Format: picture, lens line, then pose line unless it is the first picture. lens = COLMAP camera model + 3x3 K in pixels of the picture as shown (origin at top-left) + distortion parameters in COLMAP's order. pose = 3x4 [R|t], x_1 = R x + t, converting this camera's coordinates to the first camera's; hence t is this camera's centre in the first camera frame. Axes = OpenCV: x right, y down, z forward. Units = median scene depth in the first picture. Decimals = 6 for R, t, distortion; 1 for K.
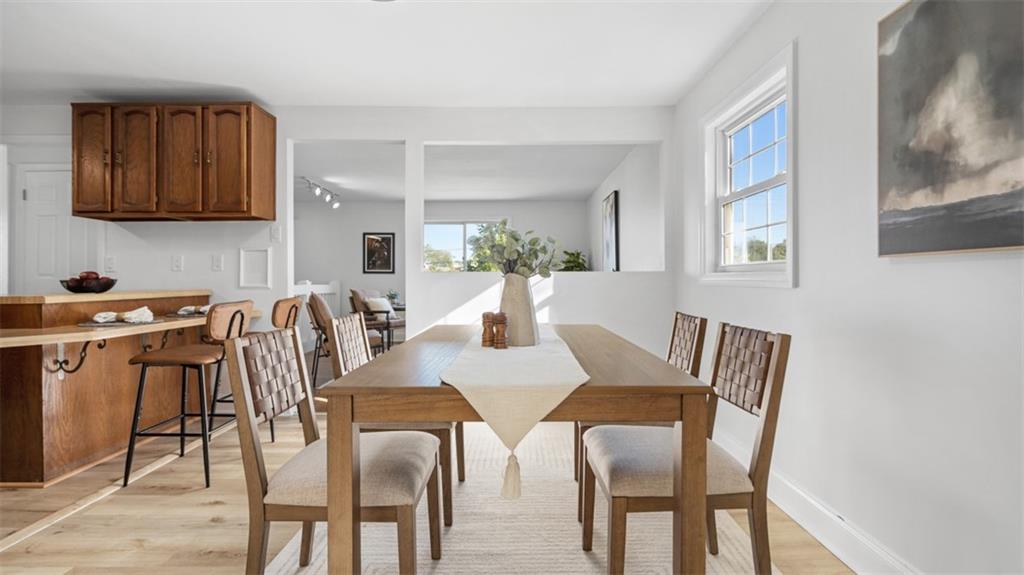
lens RADIAL K [[471.0, 0, 512.6], [0, 471.0, 278.9], [0, 0, 1]] dist [0.000345, 0.002636]
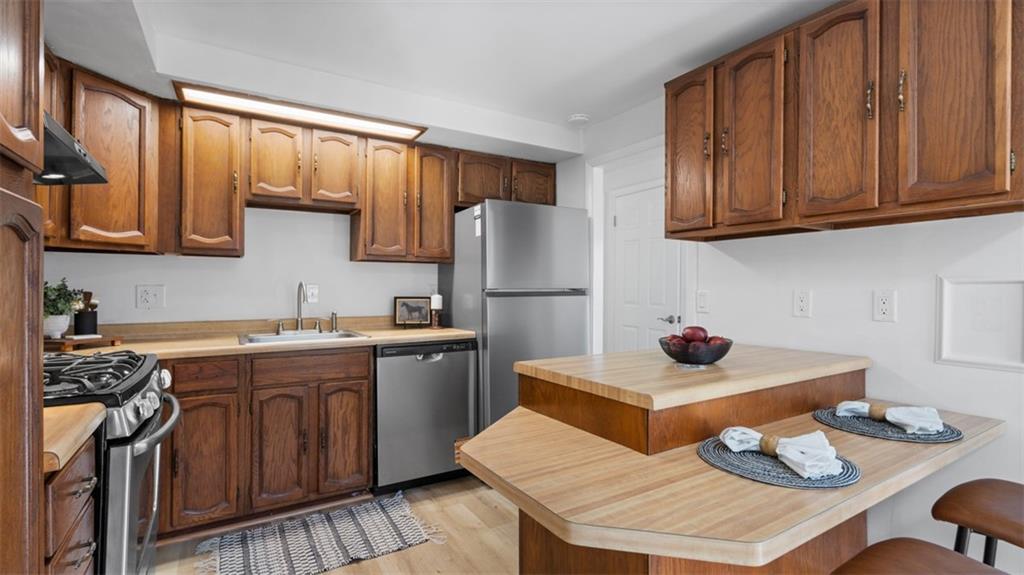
lens RADIAL K [[471.0, 0, 513.2], [0, 471.0, 289.2], [0, 0, 1]] dist [0.000345, 0.002636]
pose [[0.536633, 0.007715, -0.843781, -0.448825], [-0.002208, 0.999968, 0.007739, -0.061542], [0.843813, -0.002290, 0.536632, 0.416991]]
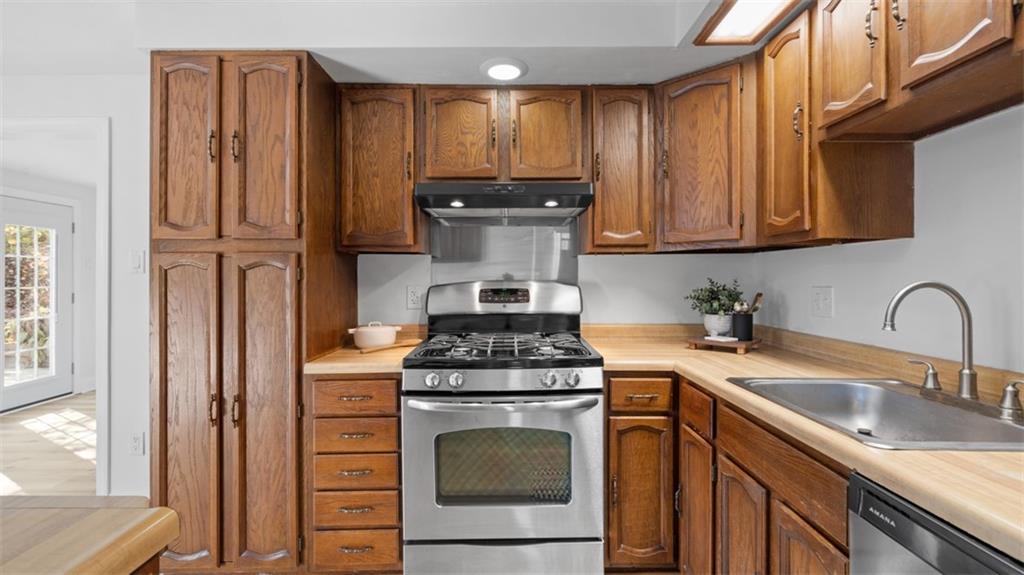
lens RADIAL K [[471.0, 0, 515.6], [0, 471.0, 277.9], [0, 0, 1]] dist [0.000345, 0.002636]
pose [[-0.999766, -0.000201, -0.021641, -1.045248], [-0.000123, 0.999993, -0.003607, -0.069855], [0.021641, -0.003603, -0.999759, 0.915097]]
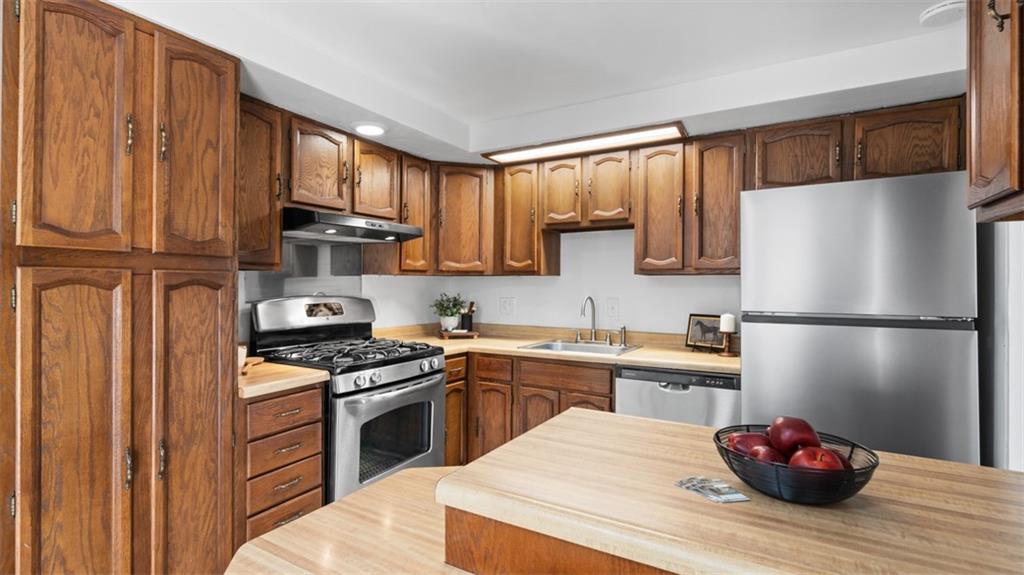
lens RADIAL K [[471.0, 0, 512.5], [0, 471.0, 285.1], [0, 0, 1]] dist [0.000345, 0.002636]
pose [[-0.488898, -0.005138, -0.872326, -0.486452], [-0.004389, 0.999984, -0.003430, -0.086680], [0.872330, 0.002151, -0.488913, 0.879040]]
